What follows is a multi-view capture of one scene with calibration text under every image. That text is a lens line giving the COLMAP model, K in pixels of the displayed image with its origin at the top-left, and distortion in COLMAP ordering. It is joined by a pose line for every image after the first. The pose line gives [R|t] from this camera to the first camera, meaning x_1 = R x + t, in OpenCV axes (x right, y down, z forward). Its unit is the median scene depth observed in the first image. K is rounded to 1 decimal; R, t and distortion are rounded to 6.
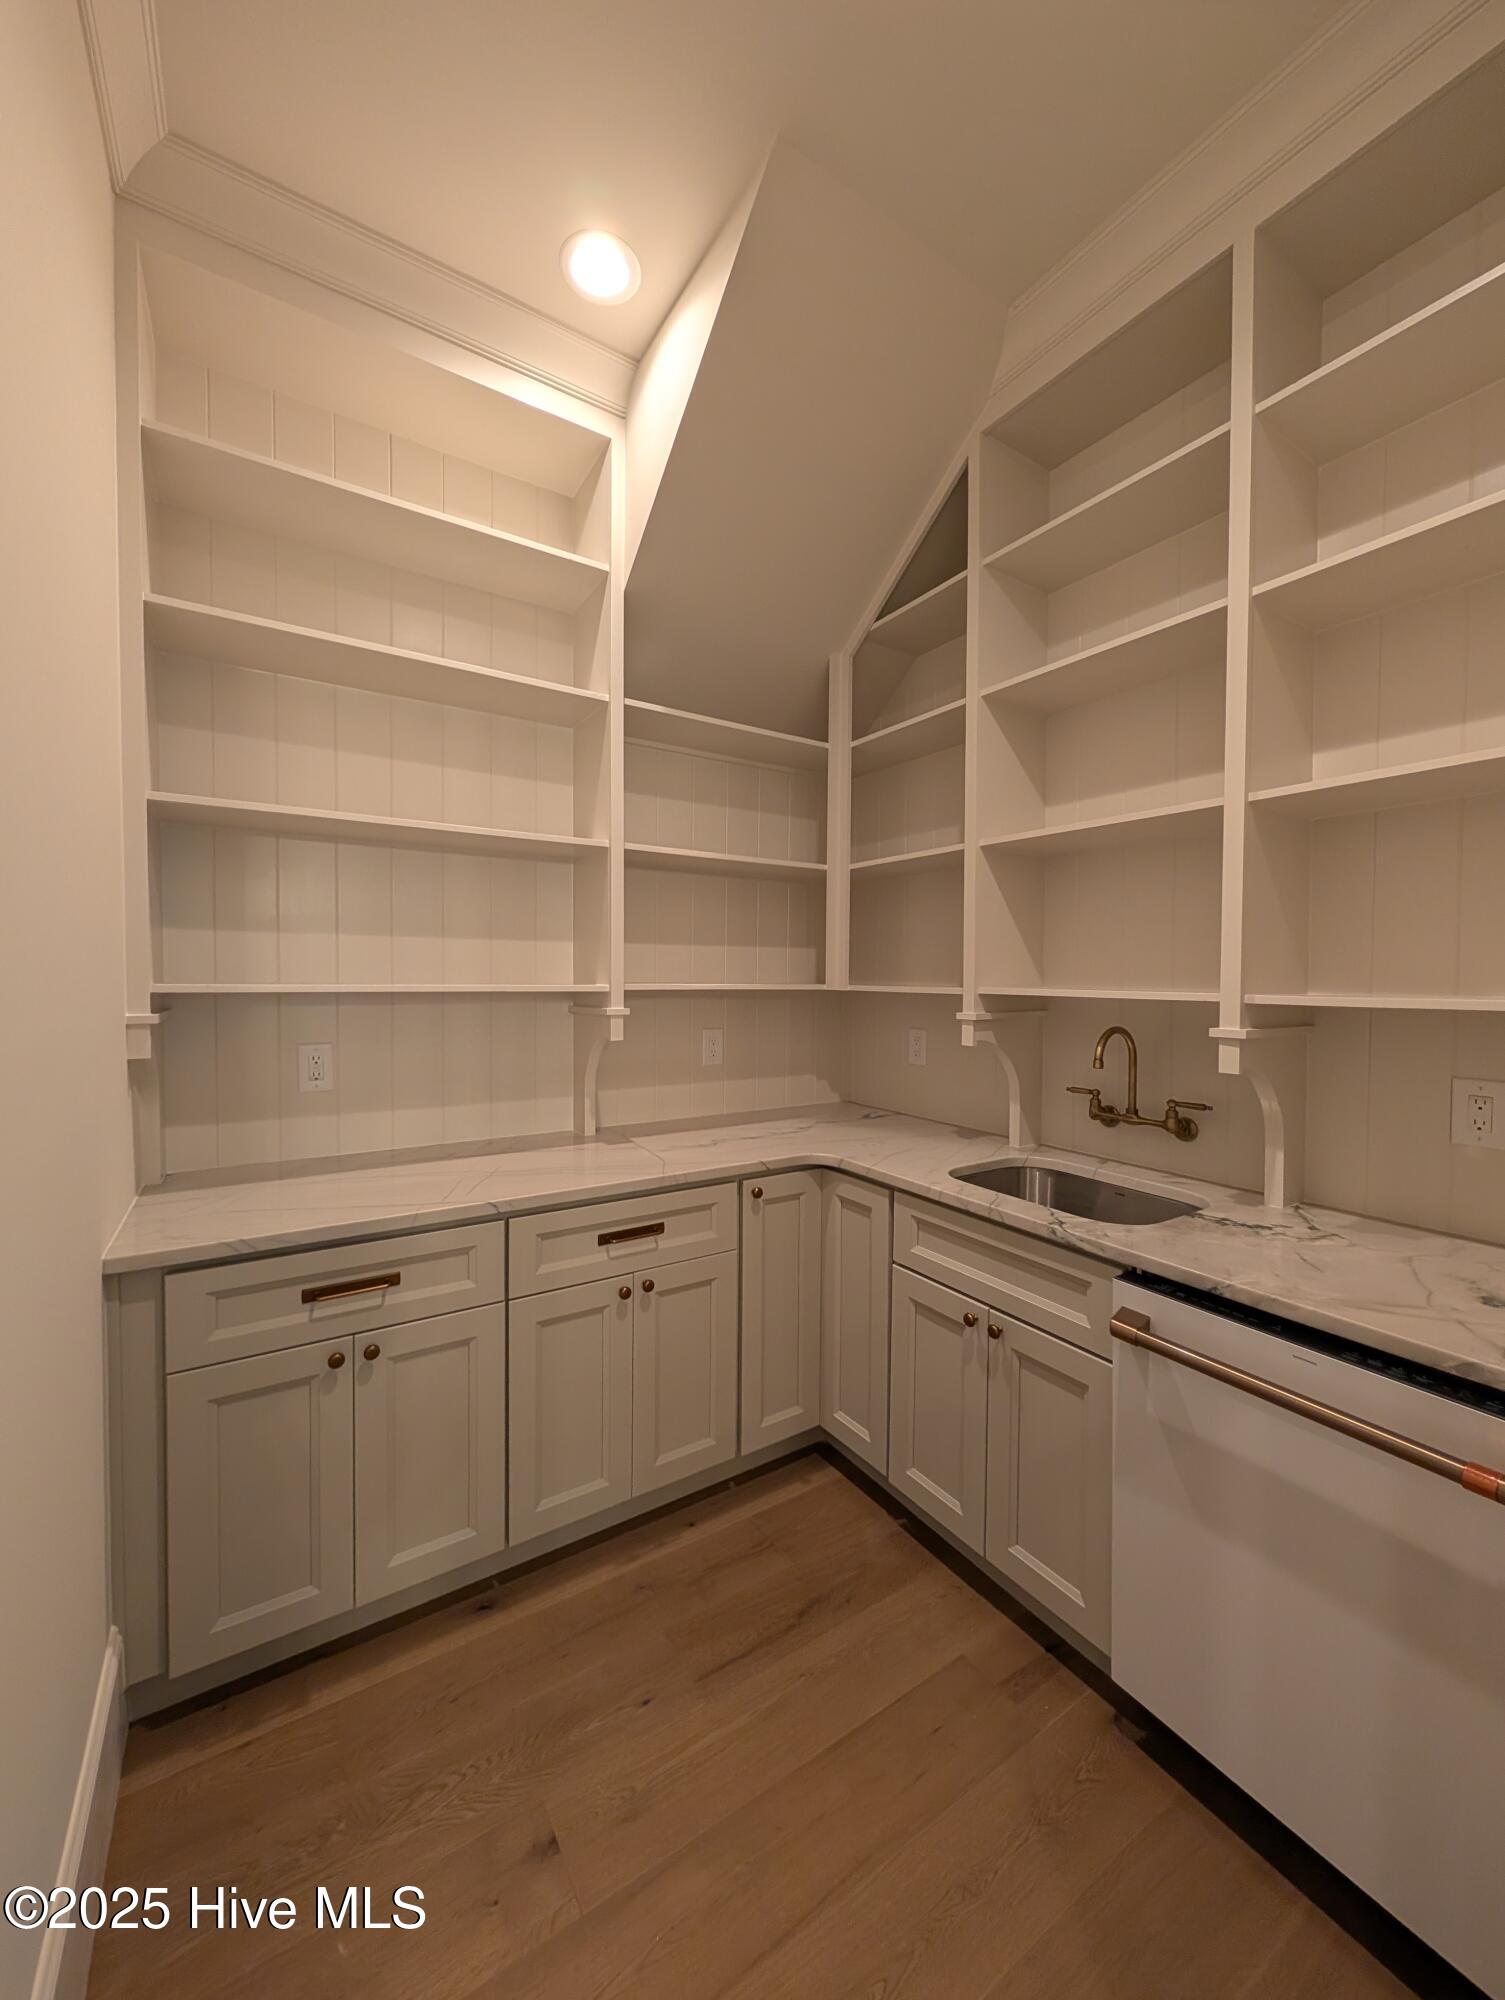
lens RADIAL K [[748.6, 0, 747.6], [0, 748.6, 997.6], [0, 0, 1]] dist [-0.005041, -0.000273]
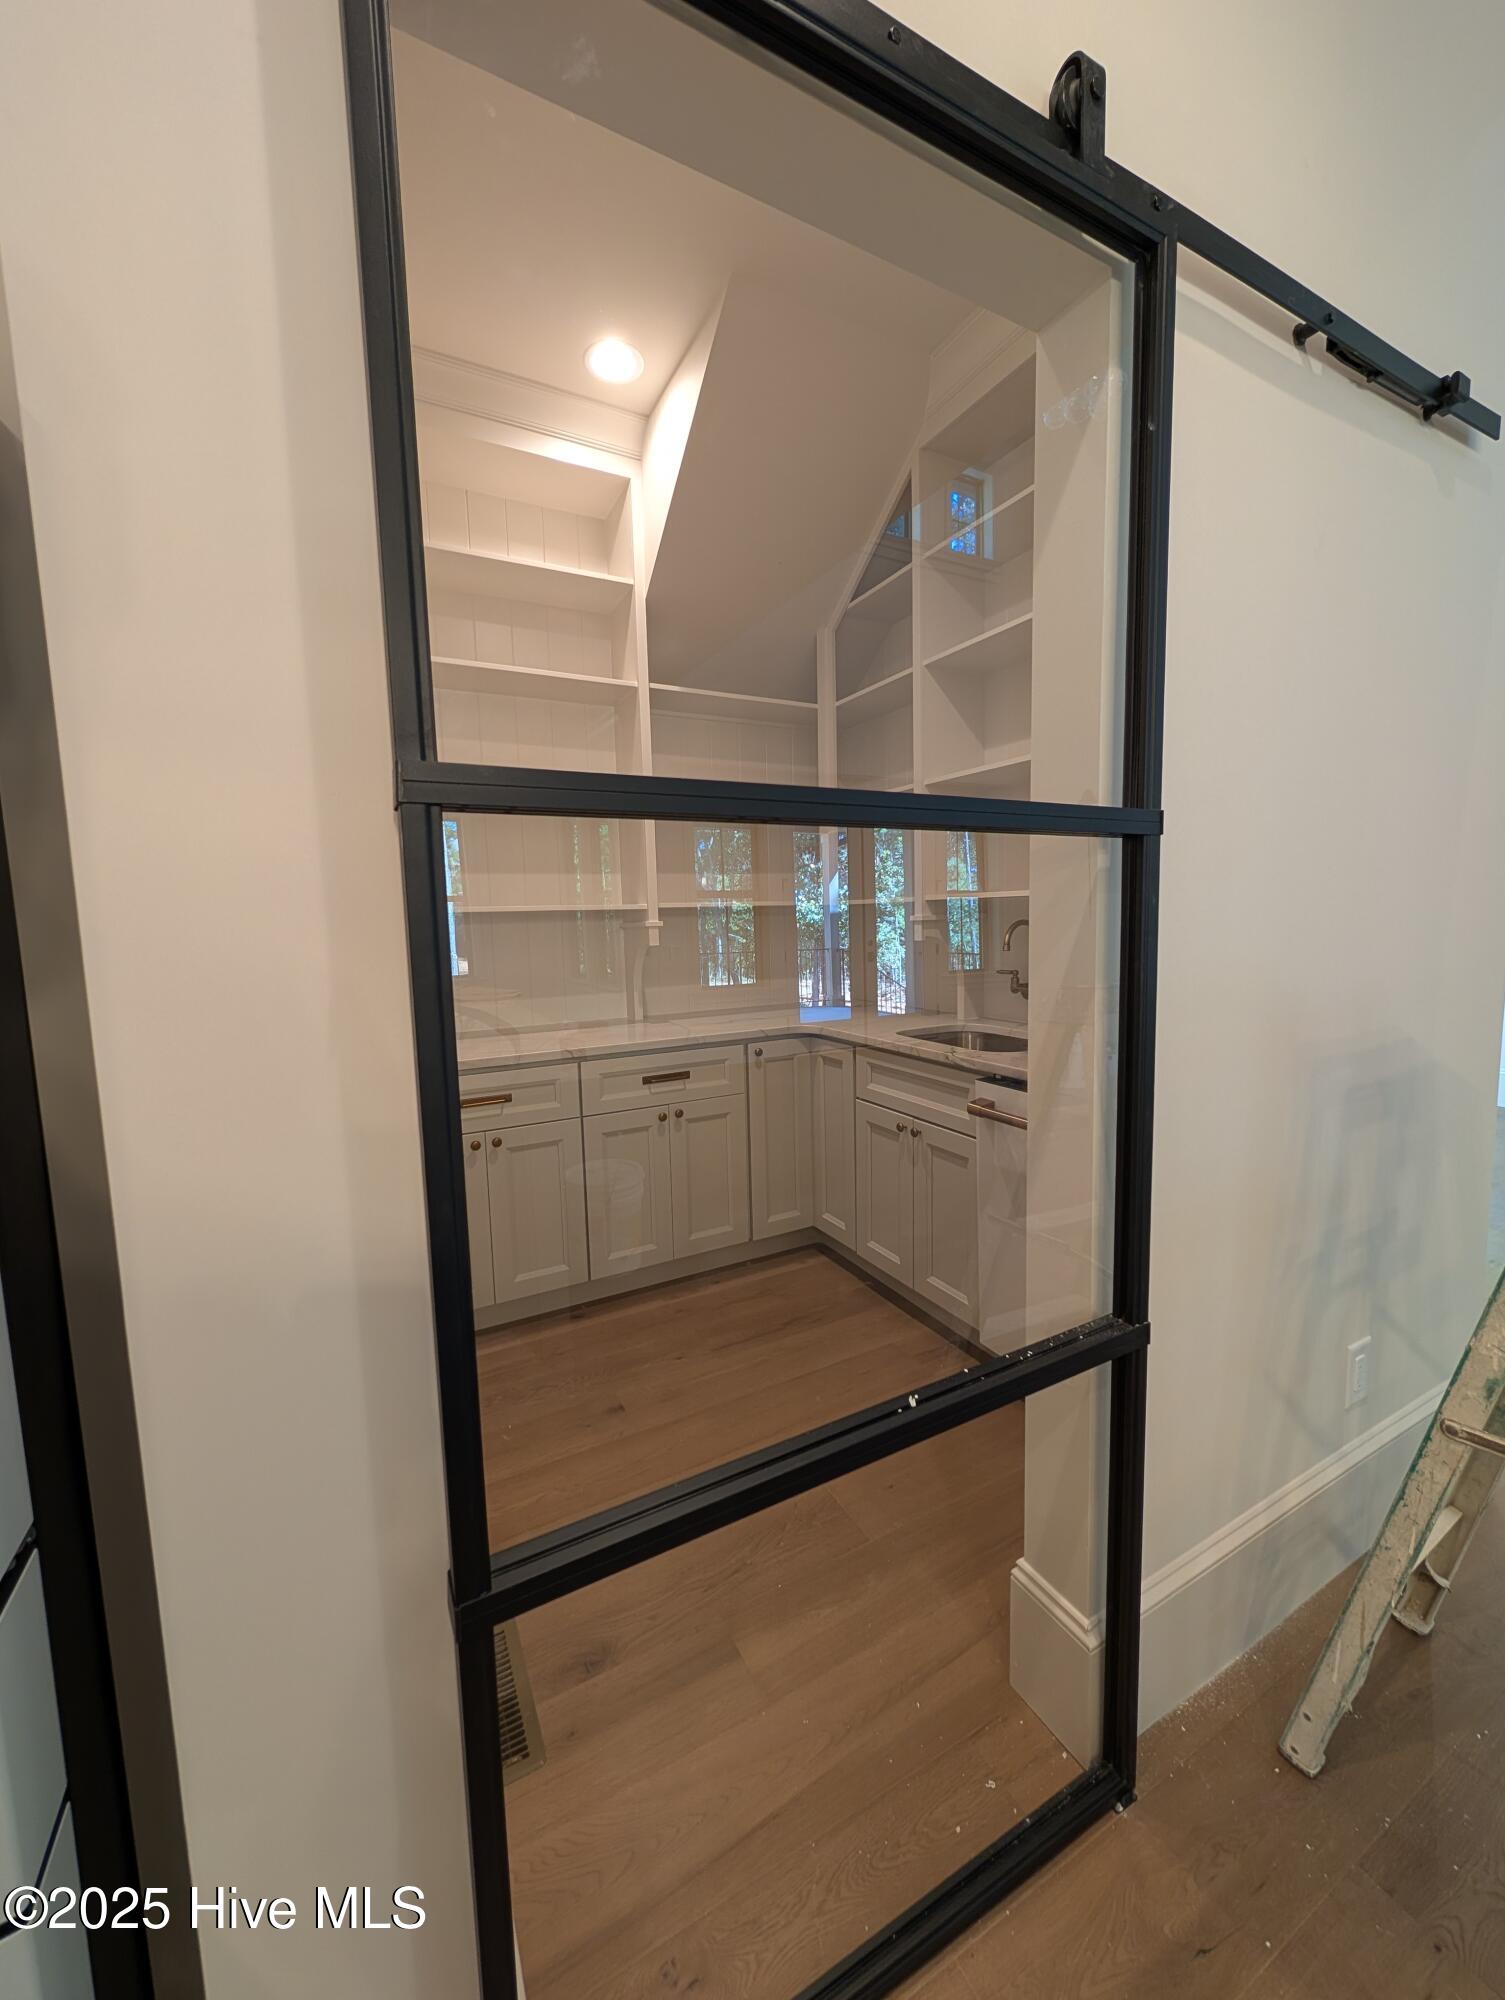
lens RADIAL K [[748.6, 0, 749.2], [0, 748.6, 997.9], [0, 0, 1]] dist [-0.005041, -0.000273]
pose [[0.995796, -0.023593, -0.088506, 0.116274], [0.030312, 0.996695, 0.075364, 0.057682], [0.086435, -0.077730, 0.993221, -0.340382]]
